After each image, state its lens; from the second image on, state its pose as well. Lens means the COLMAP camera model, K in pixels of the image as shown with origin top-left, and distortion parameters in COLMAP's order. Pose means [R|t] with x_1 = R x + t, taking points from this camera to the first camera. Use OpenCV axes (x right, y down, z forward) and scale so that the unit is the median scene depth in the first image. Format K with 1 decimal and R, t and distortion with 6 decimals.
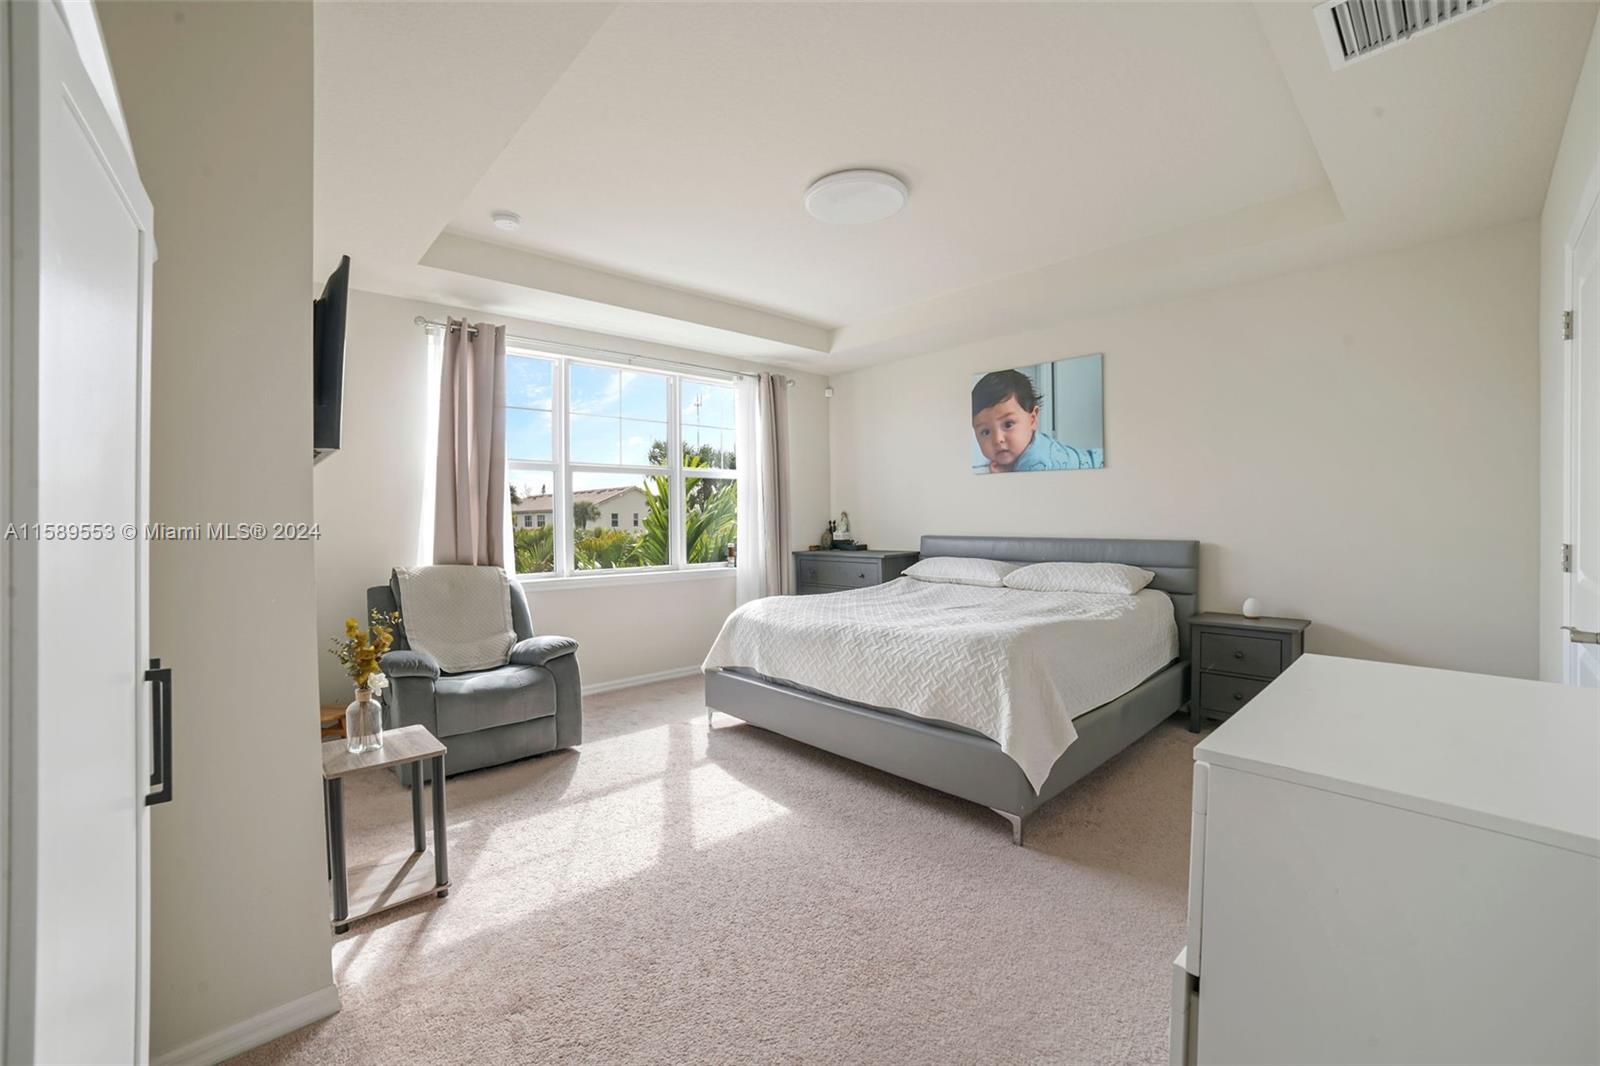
lens RADIAL K [[652.8, 0, 801.7], [0, 652.8, 517.9], [0, 0, 1]] dist [-0.106800, 0.040433]
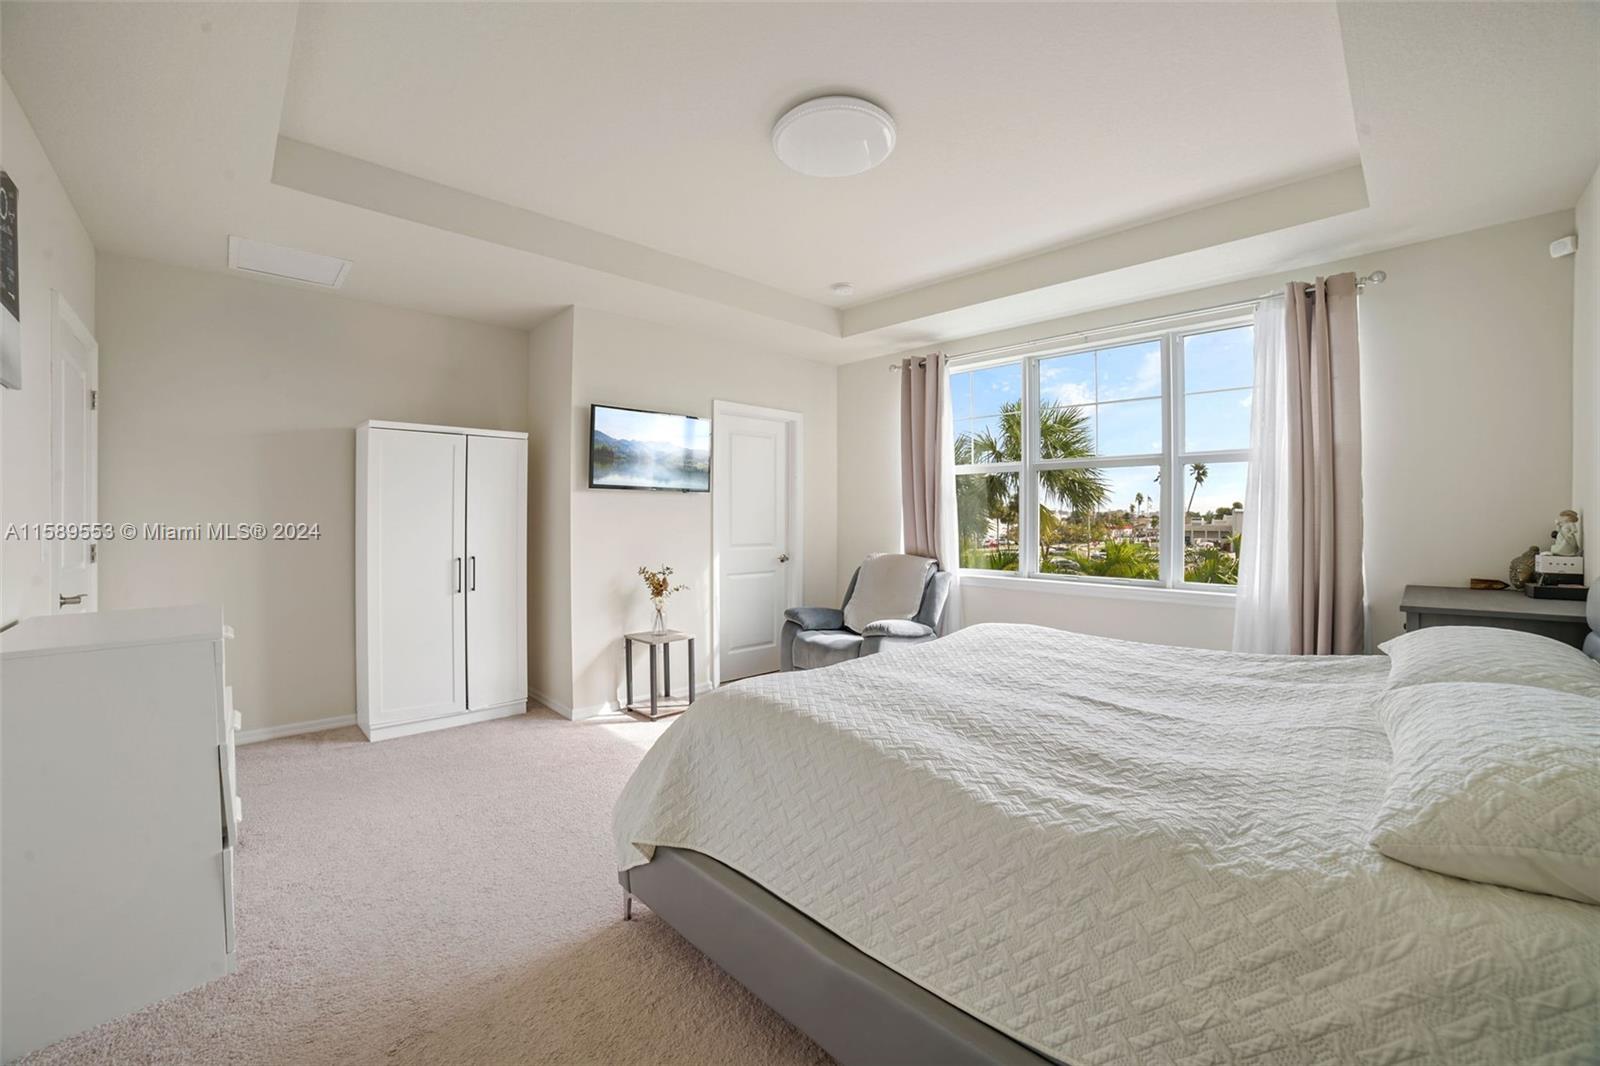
lens RADIAL K [[652.8, 0, 801.7], [0, 652.8, 517.9], [0, 0, 1]] dist [-0.106800, 0.040433]
pose [[0.036247, 0.001366, -0.999342, 0.525682], [-0.009660, 0.999953, 0.001016, 0.001287], [0.999296, 0.009616, 0.036259, 0.533839]]
